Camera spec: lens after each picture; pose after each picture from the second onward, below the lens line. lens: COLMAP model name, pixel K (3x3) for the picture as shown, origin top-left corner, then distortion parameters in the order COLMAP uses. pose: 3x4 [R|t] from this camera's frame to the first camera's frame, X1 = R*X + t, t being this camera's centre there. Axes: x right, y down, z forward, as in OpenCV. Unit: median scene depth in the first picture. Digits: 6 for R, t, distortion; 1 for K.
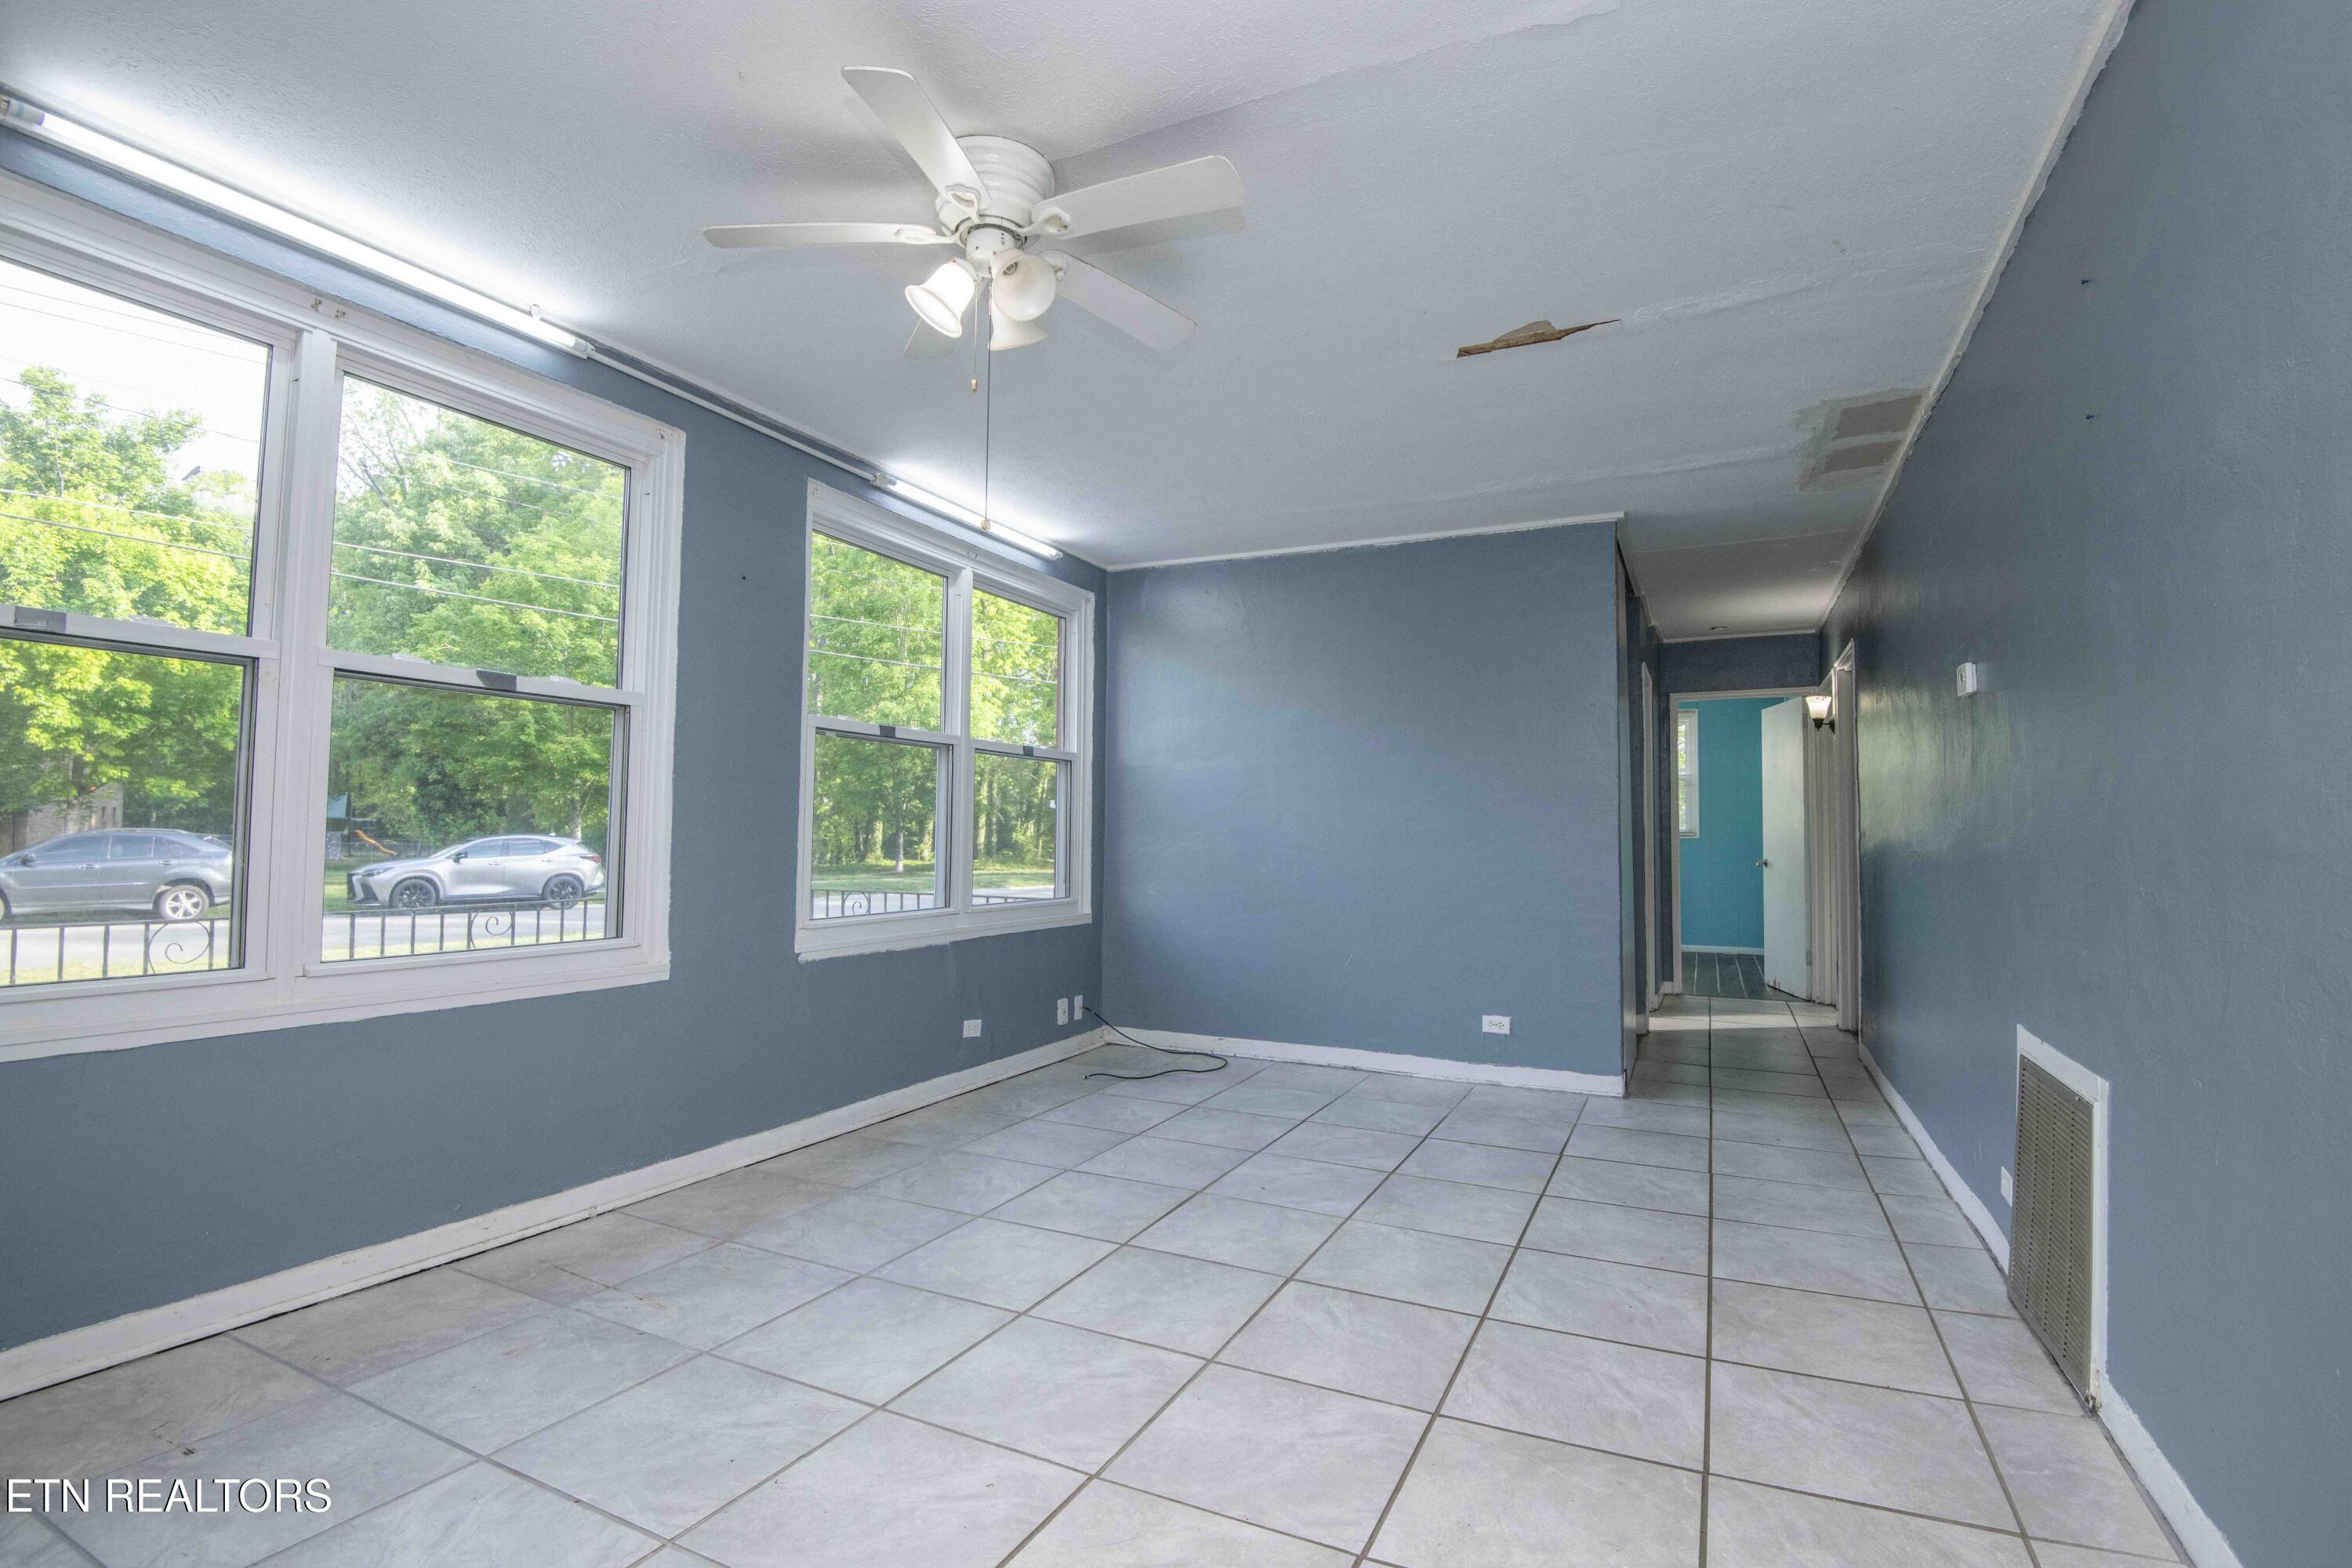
lens RADIAL K [[1086.7, 0, 1206.4], [0, 1086.7, 777.0], [0, 0, 1]] dist [-0.016561, -0.013347]
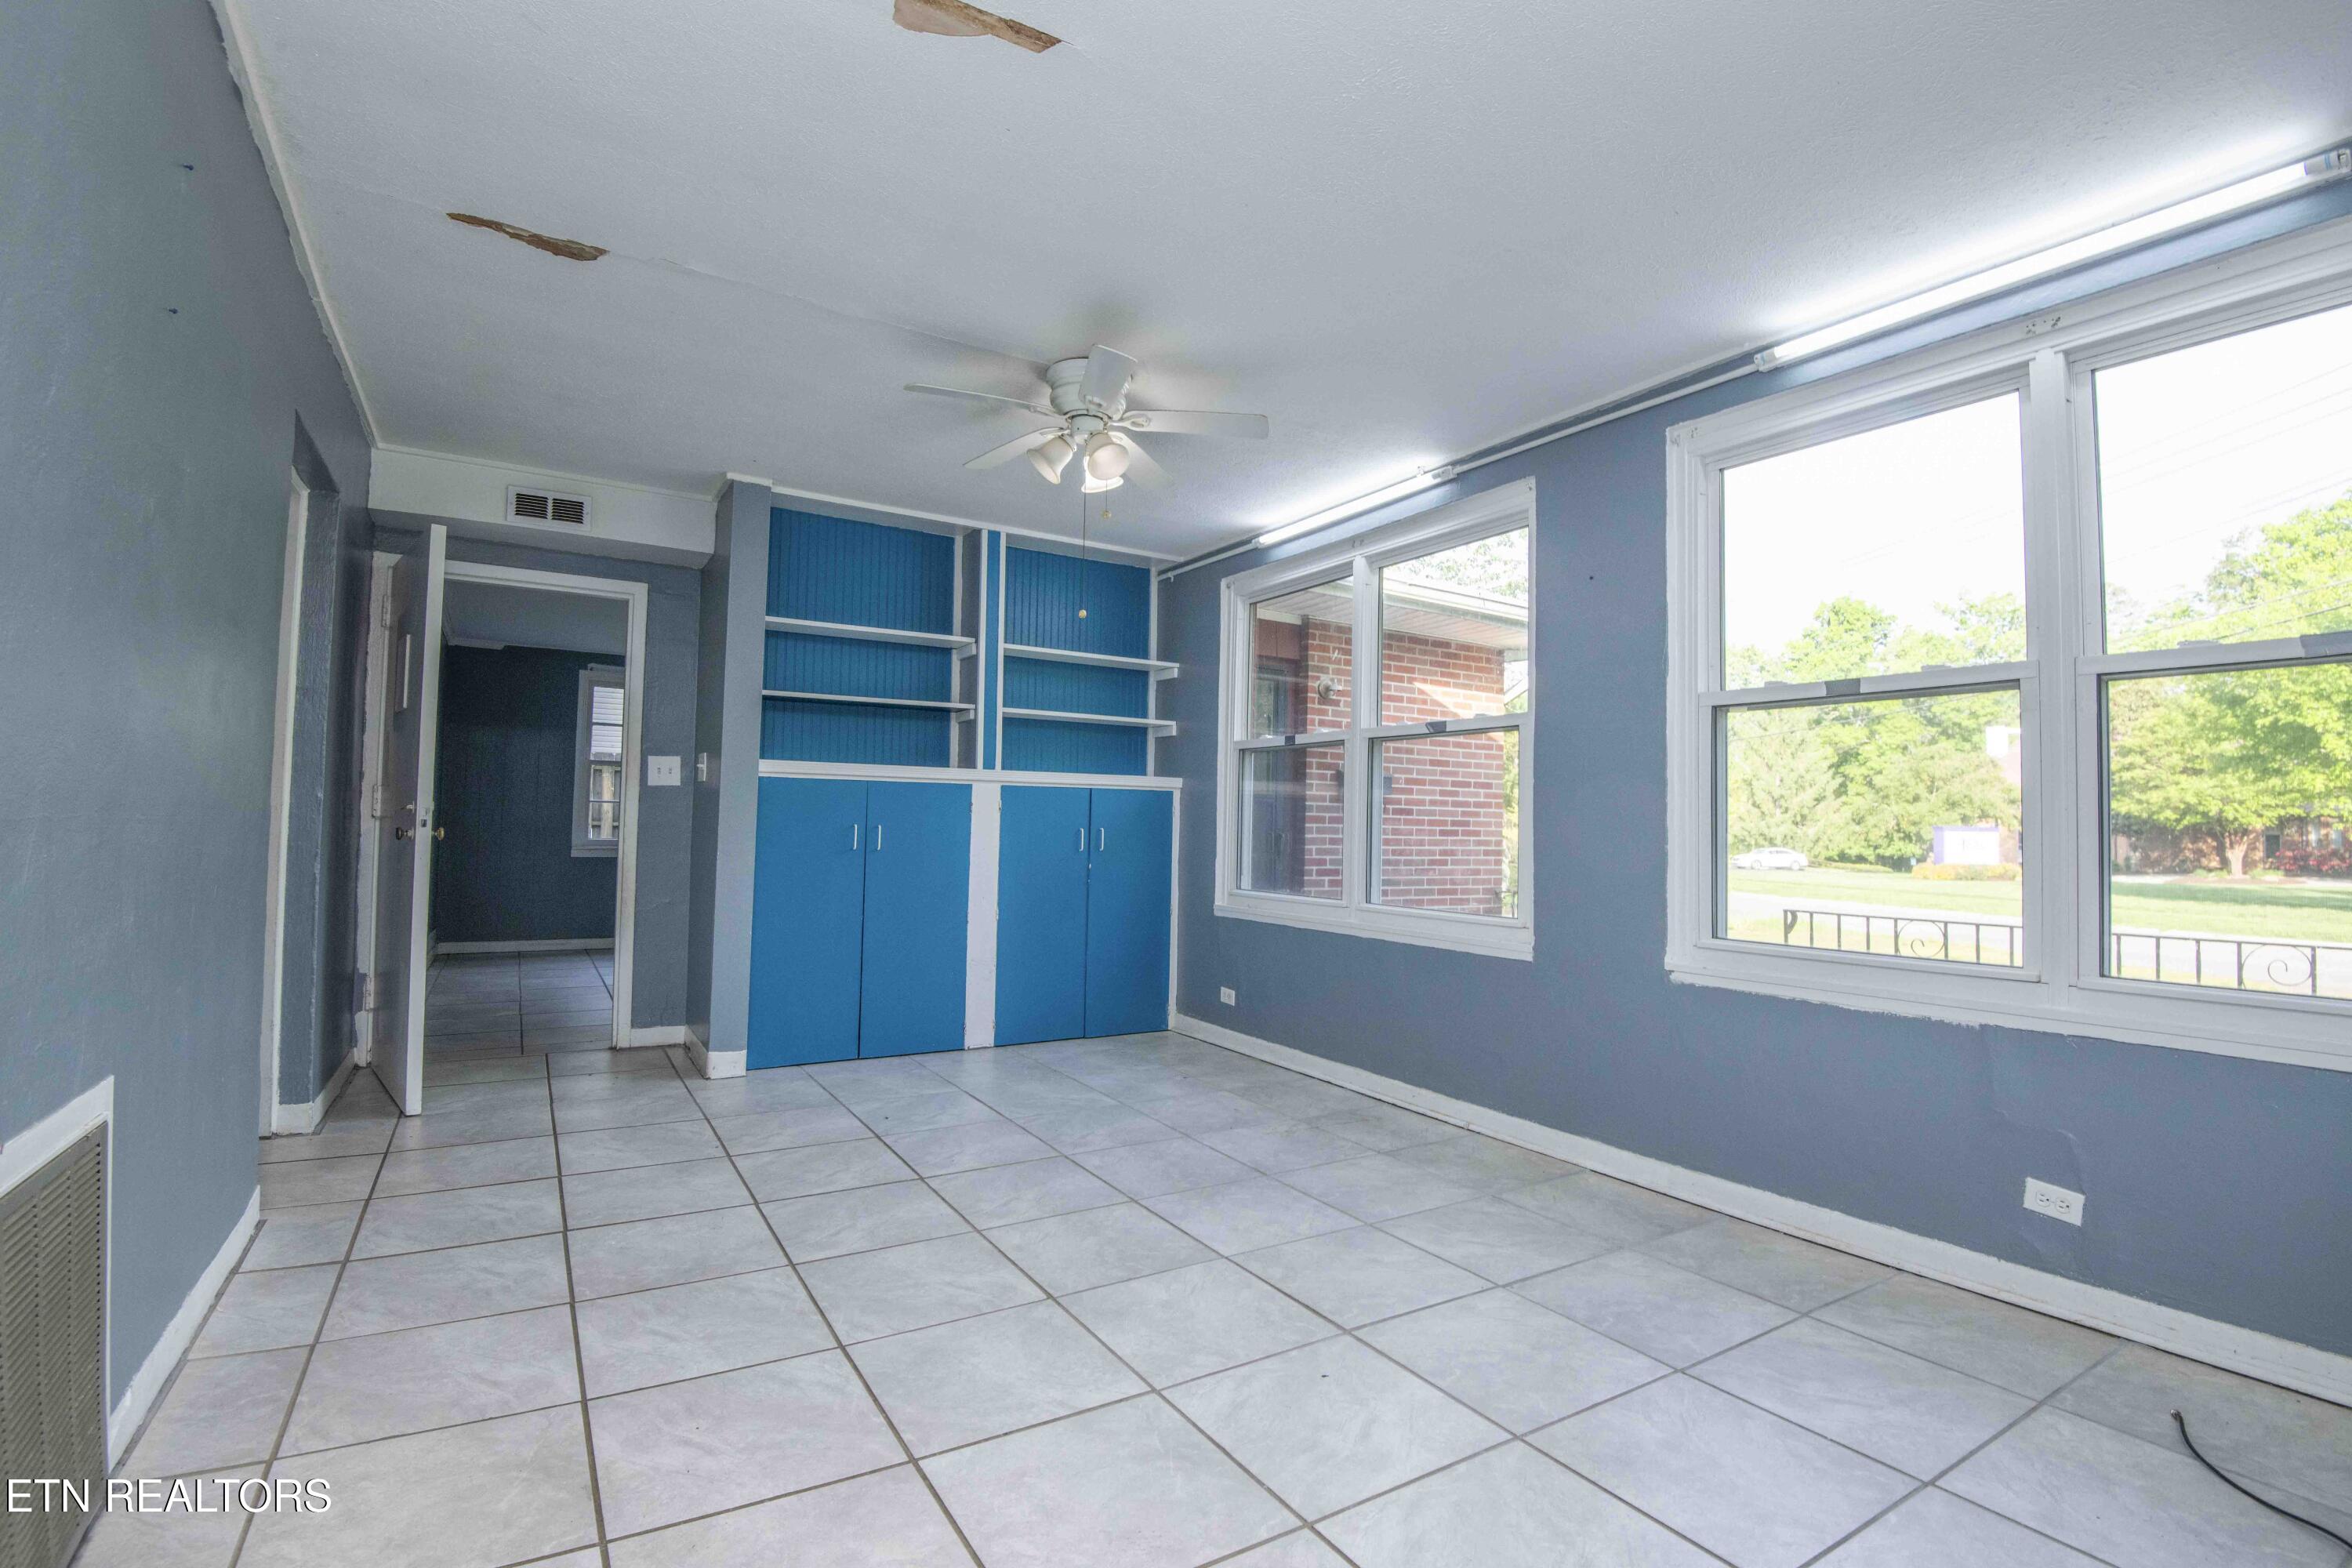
lens RADIAL K [[1086.7, 0, 1180.8], [0, 1086.7, 780.6], [0, 0, 1]] dist [-0.016561, -0.013347]
pose [[-0.551975, -0.055874, -0.831987, 0.752703], [0.019697, 0.996601, -0.079996, 0.094037], [0.833628, -0.060543, -0.548998, 1.514085]]
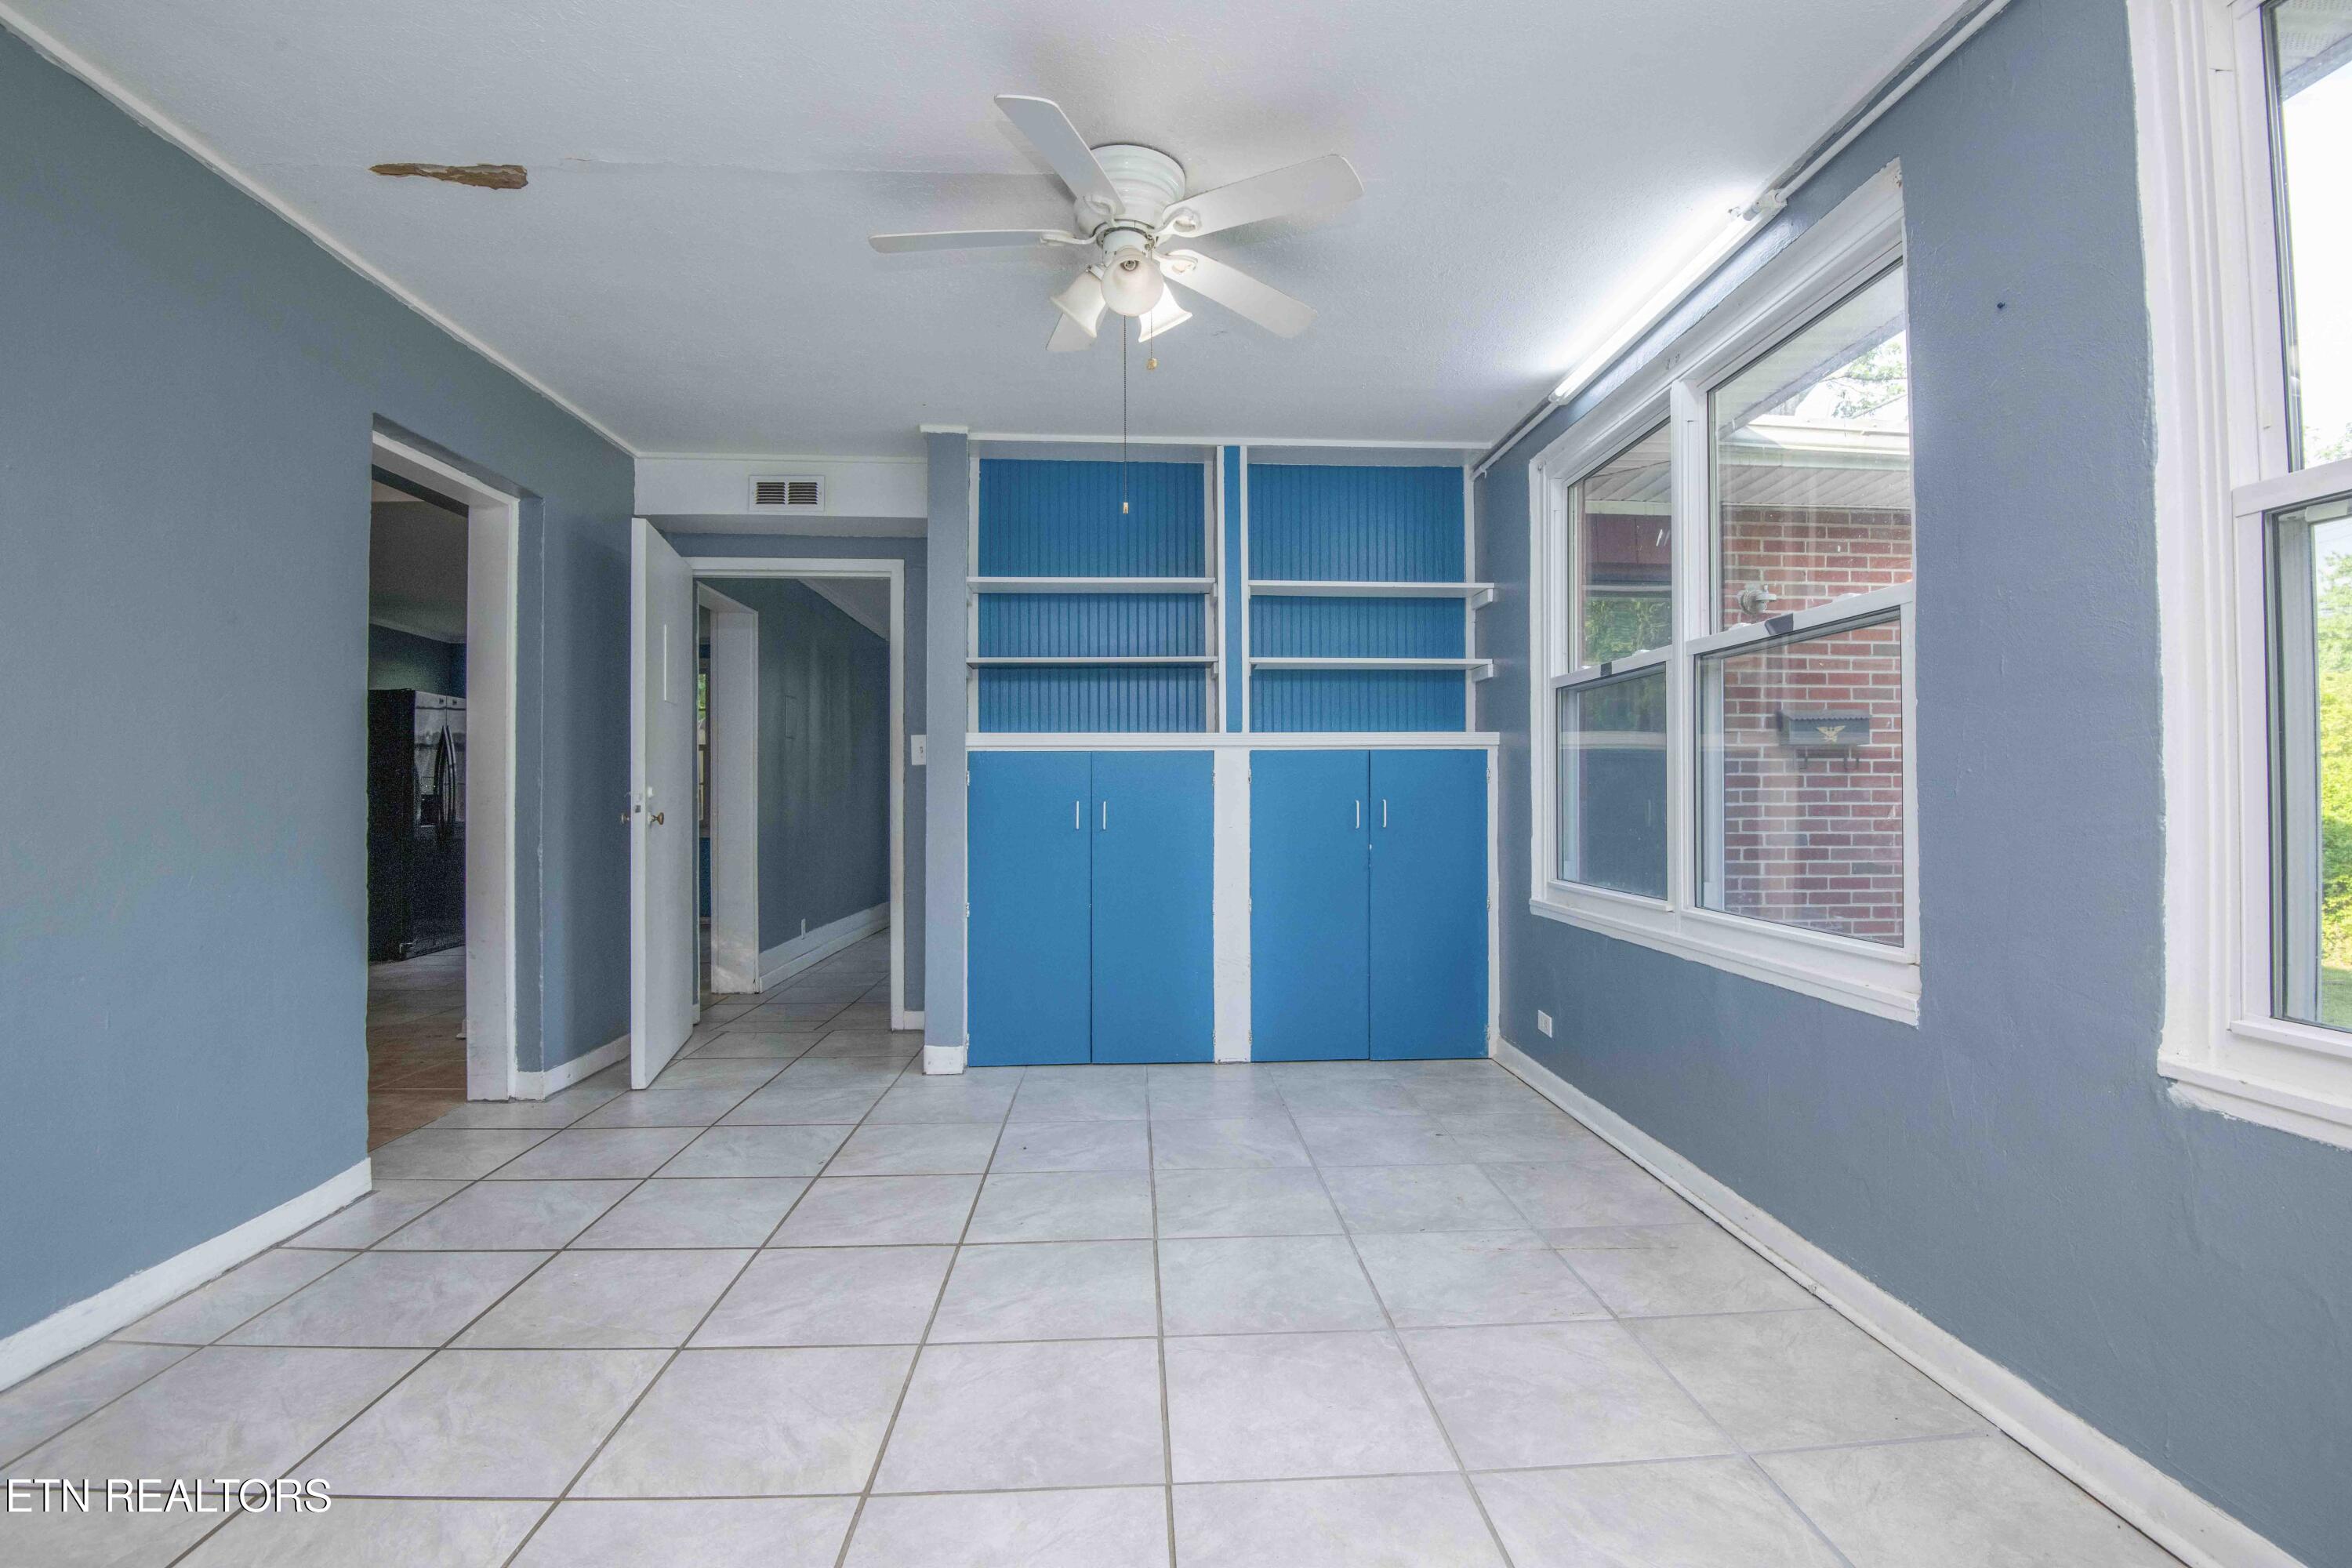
lens RADIAL K [[1086.7, 0, 1185.9], [0, 1086.7, 774.4], [0, 0, 1]] dist [-0.016561, -0.013347]
pose [[-0.882559, -0.016737, -0.469904, 0.198404], [0.018350, 0.997379, -0.069989, 0.088150], [0.469844, -0.070392, -0.879938, 1.551924]]
